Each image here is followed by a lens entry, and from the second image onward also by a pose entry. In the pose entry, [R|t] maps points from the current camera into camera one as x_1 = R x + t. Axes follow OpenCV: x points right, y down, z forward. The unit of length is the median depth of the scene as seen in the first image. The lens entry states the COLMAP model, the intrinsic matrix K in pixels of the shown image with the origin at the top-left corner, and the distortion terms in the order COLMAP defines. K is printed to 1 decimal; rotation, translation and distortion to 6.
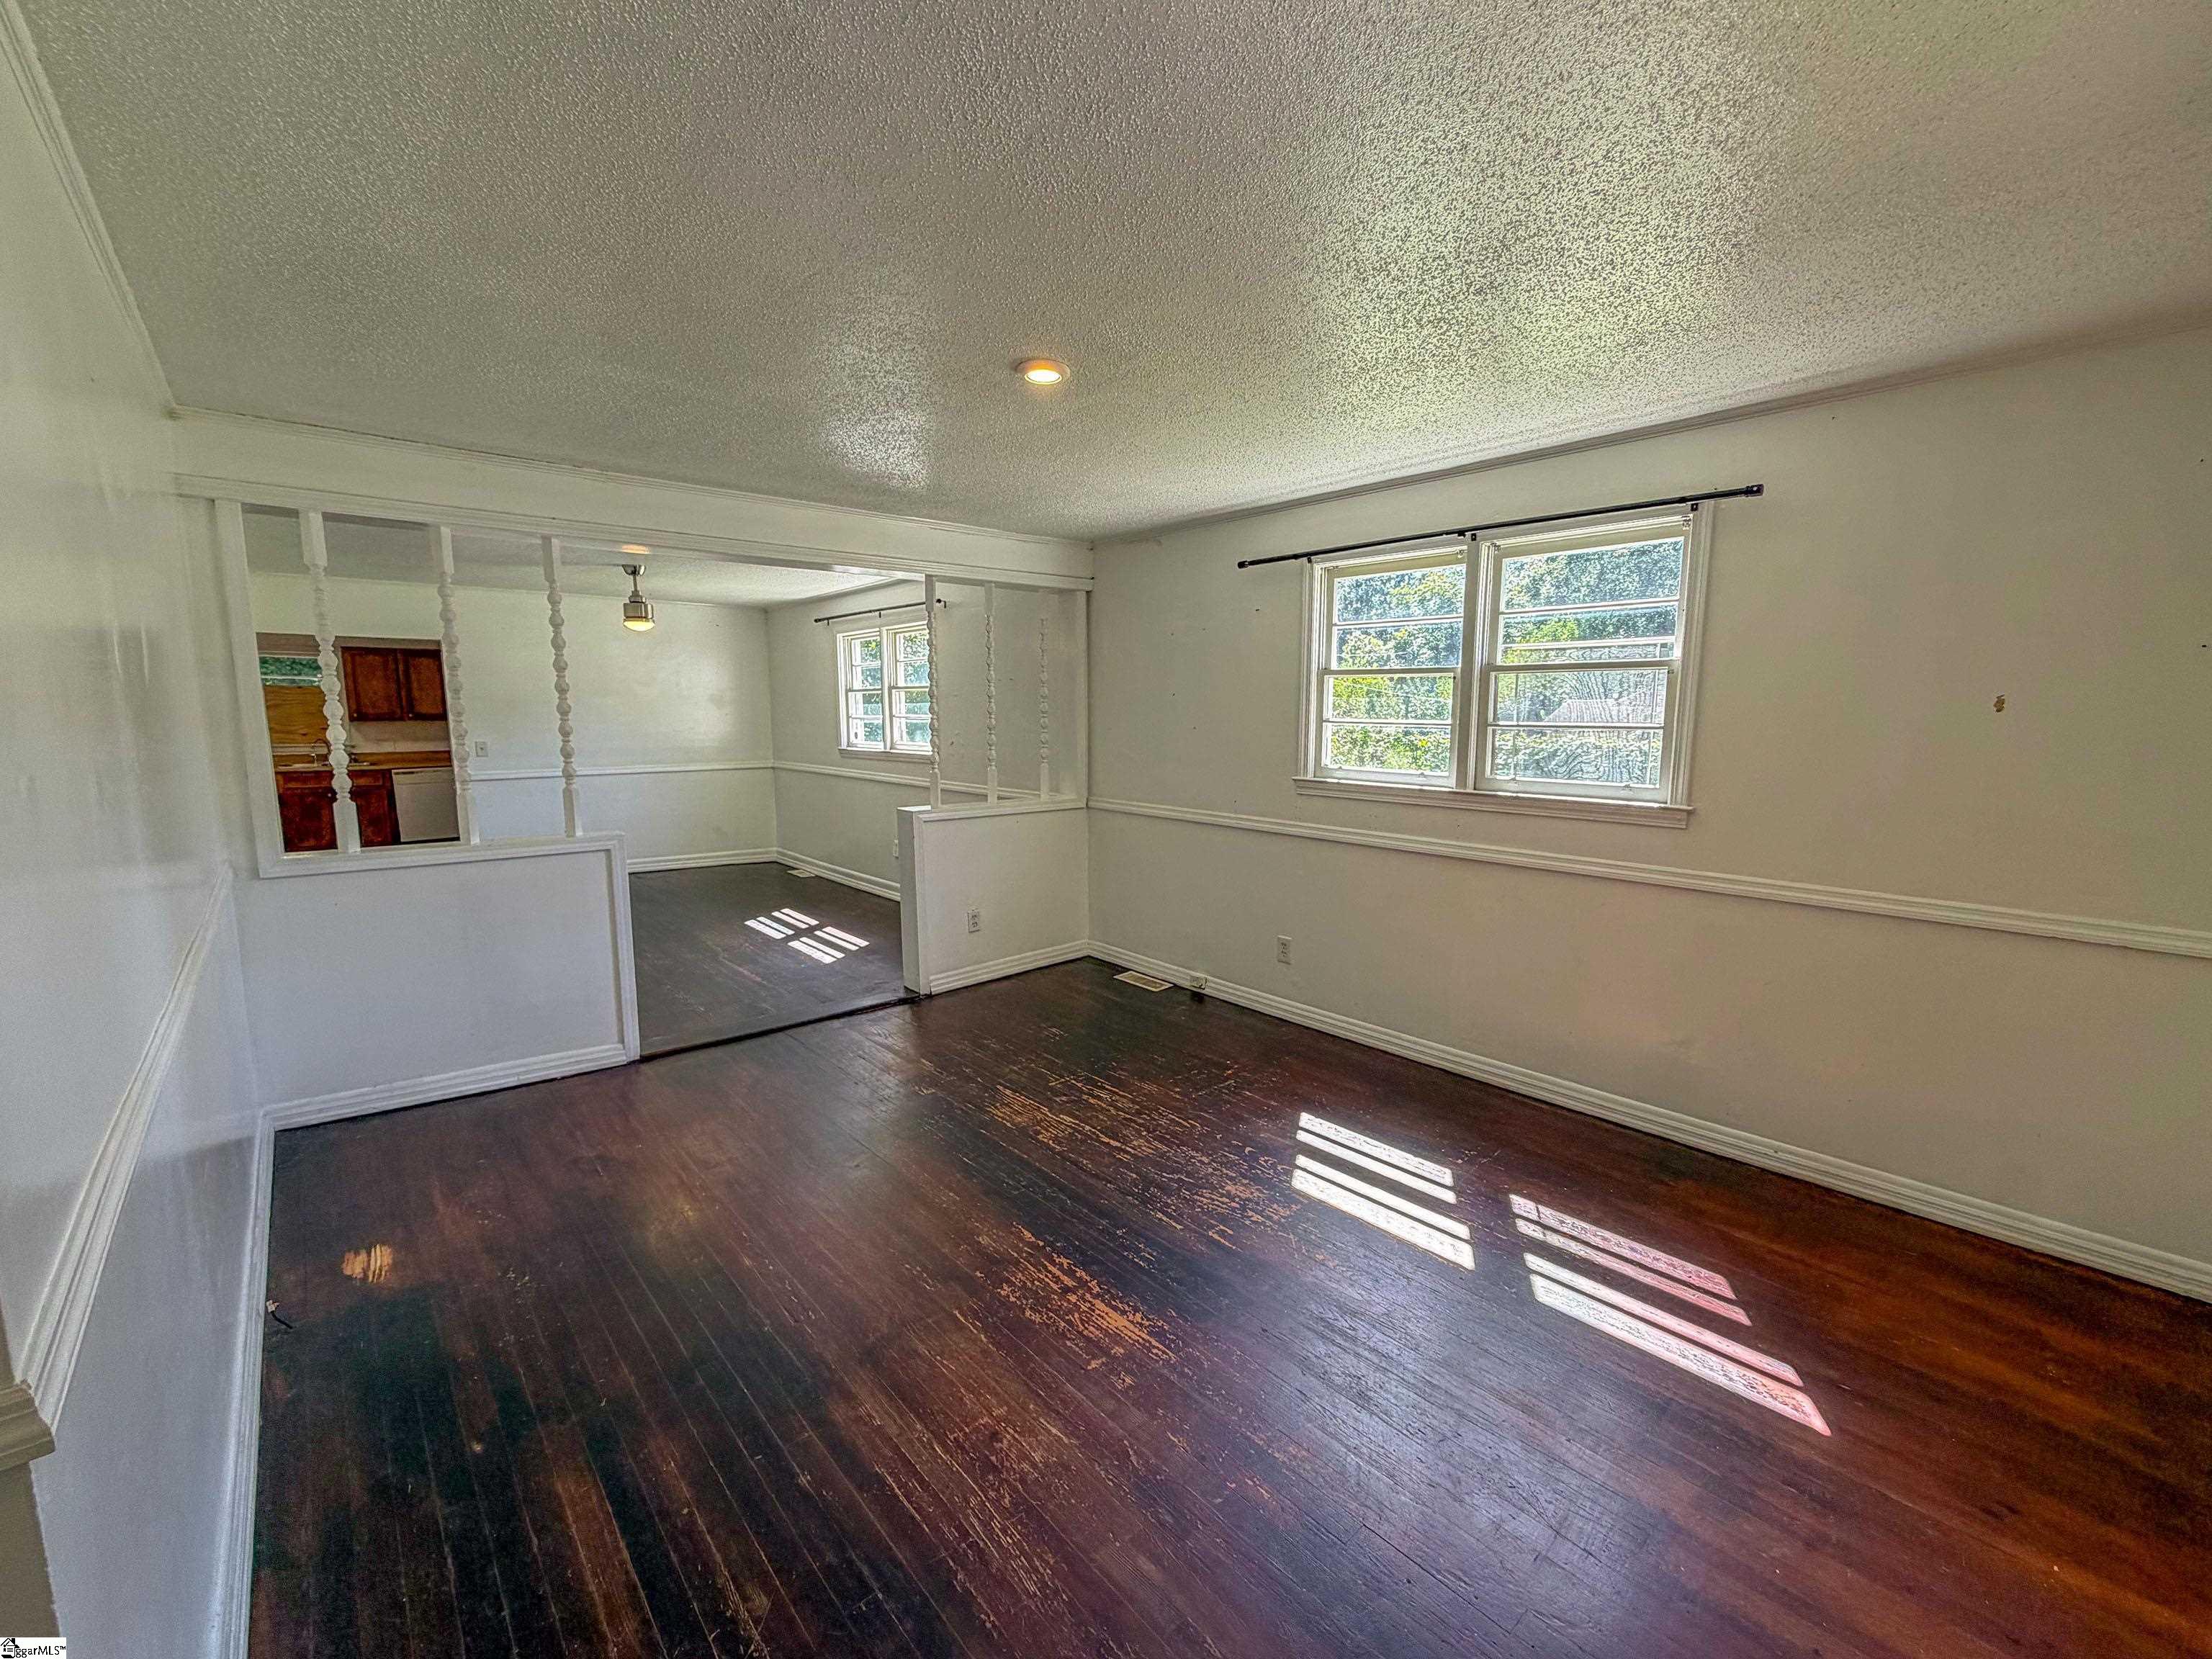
lens RADIAL K [[910.3, 0, 1110.2], [0, 910.3, 832.2], [0, 0, 1]] dist [-0.001824, -0.000112]
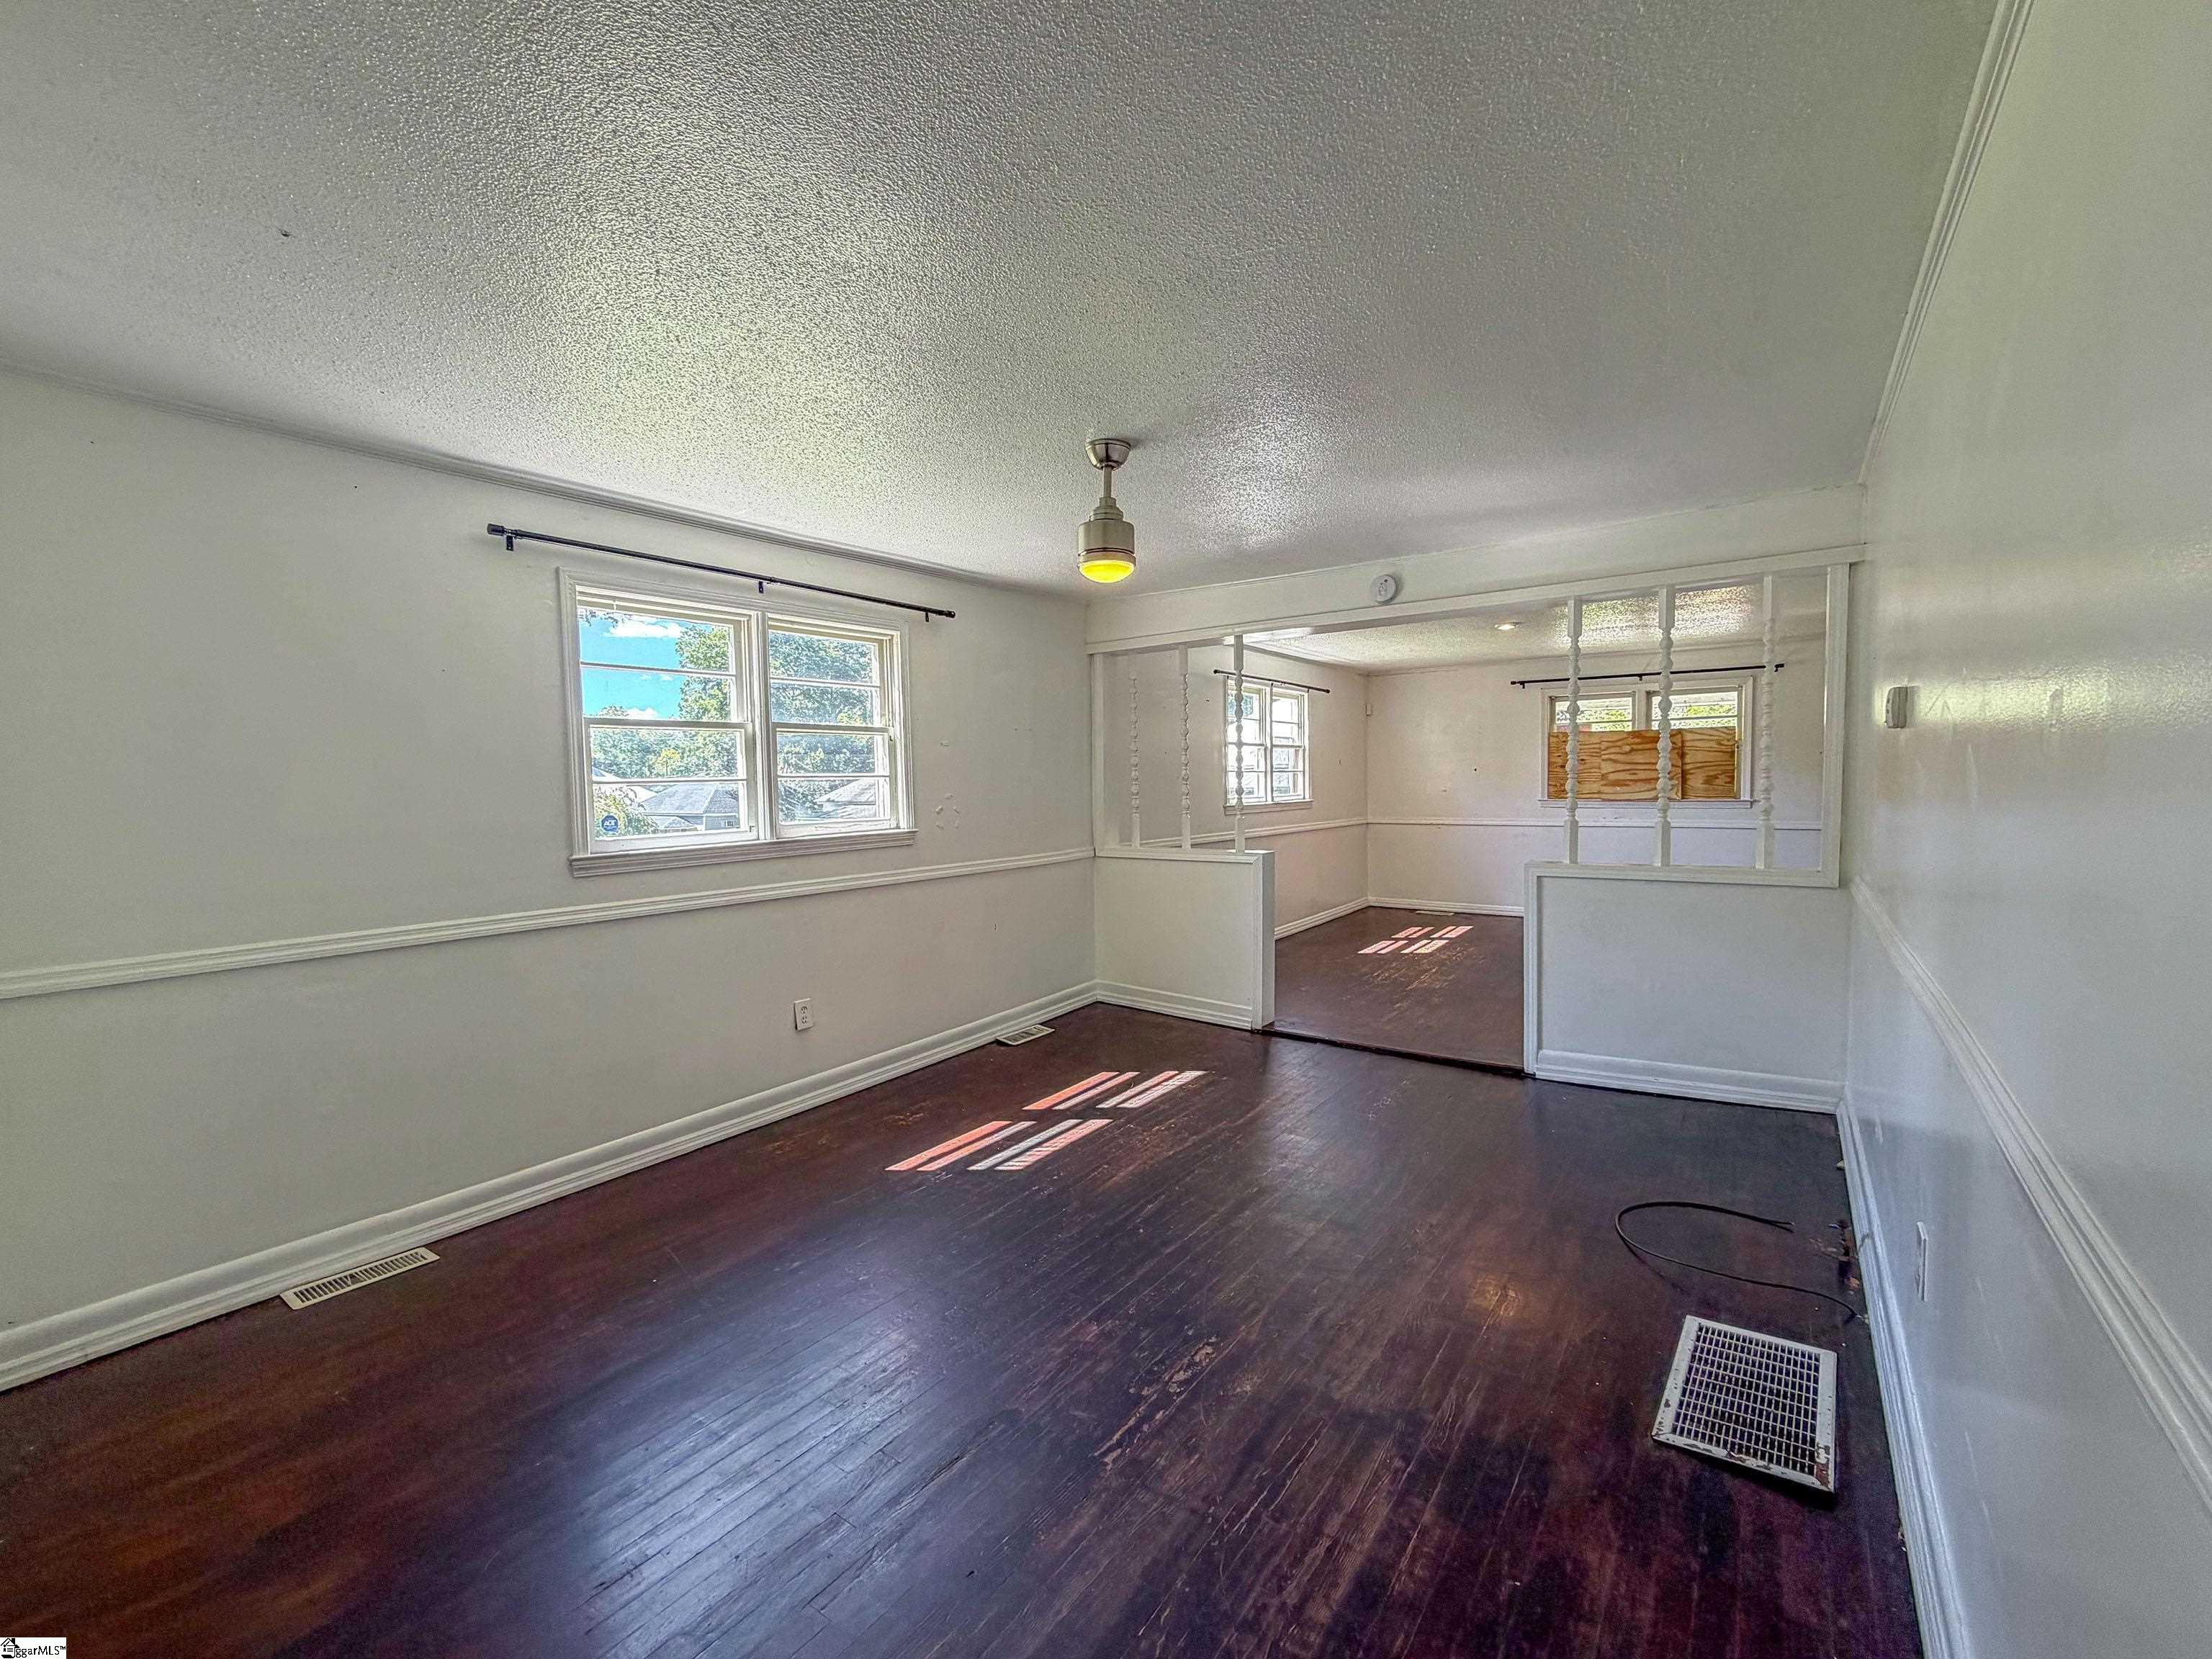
lens RADIAL K [[910.3, 0, 1110.2], [0, 910.3, 832.2], [0, 0, 1]] dist [-0.001824, -0.000112]
pose [[-0.214926, -0.054247, 0.975123, -1.418312], [0.151524, 0.984514, 0.088166, -0.196463], [-0.964804, 0.166704, -0.203378, 1.611069]]
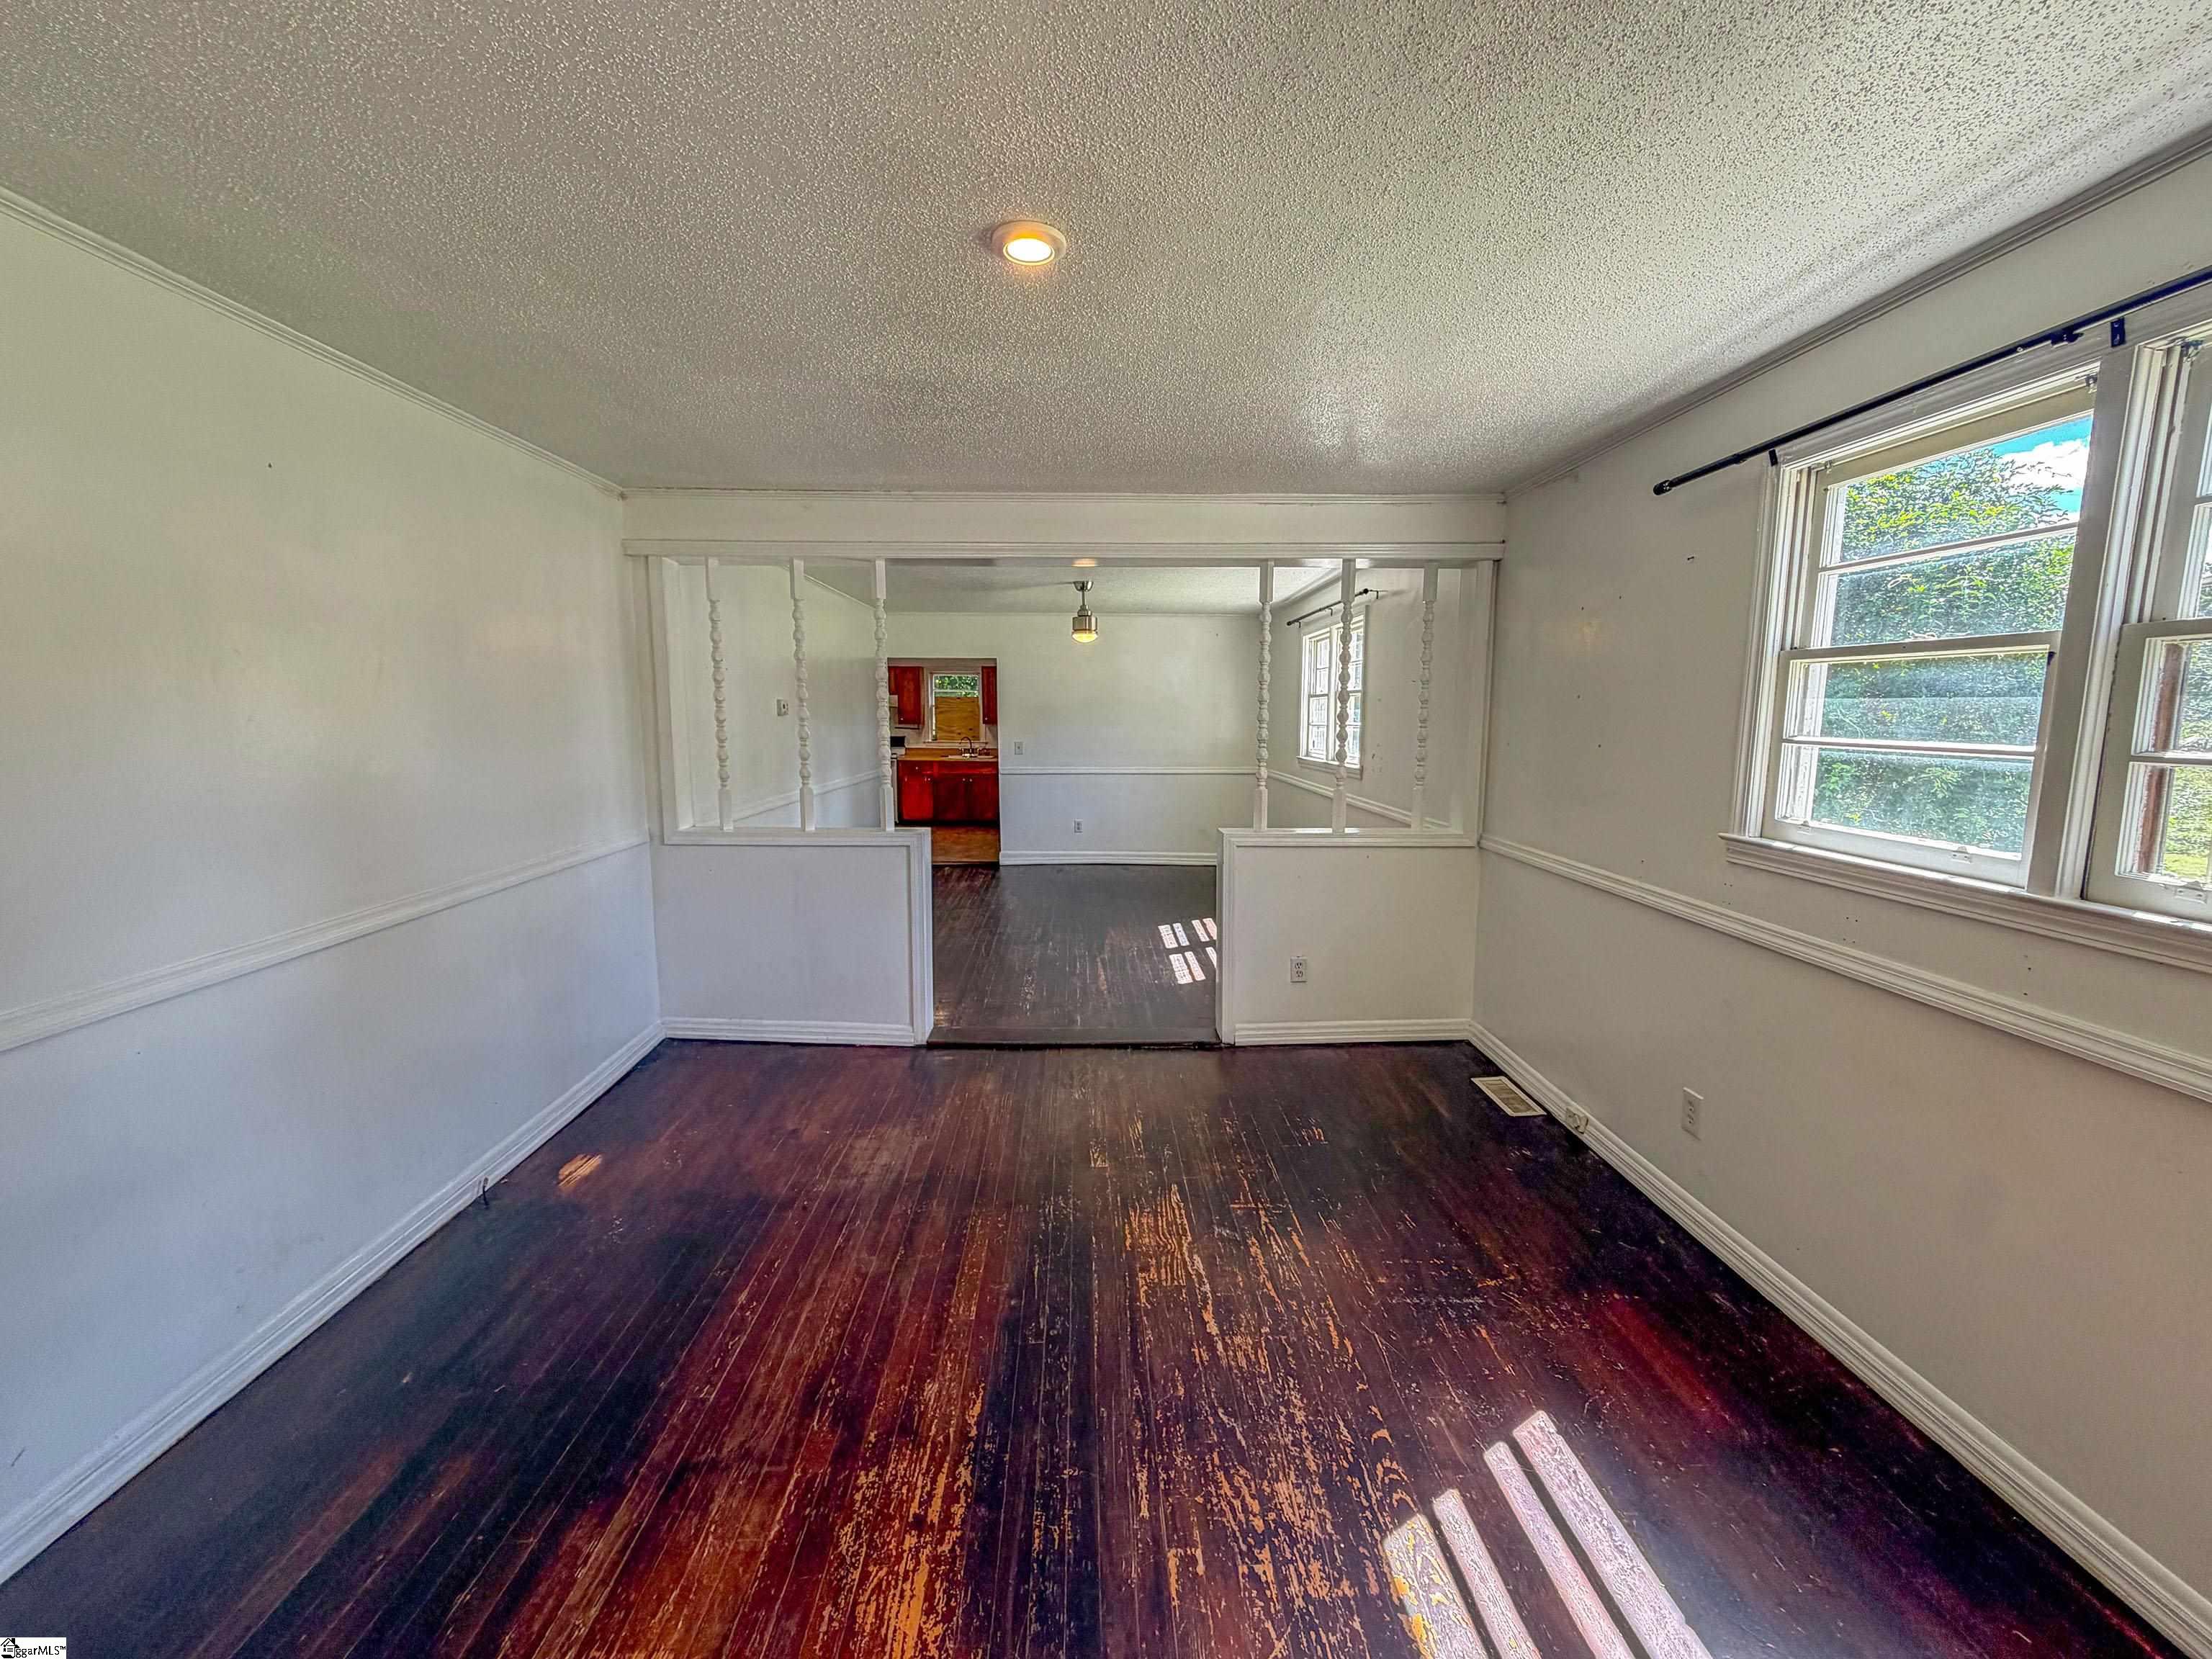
lens RADIAL K [[890.6, 0, 1106.0], [0, 890.6, 829.5], [0, 0, 1]] dist [0.001221, 0.000106]
pose [[0.770404, 0.083992, -0.632000, 0.268926], [-0.087883, 0.995812, 0.025214, -0.043511], [0.631470, 0.036117, 0.774558, 0.303131]]
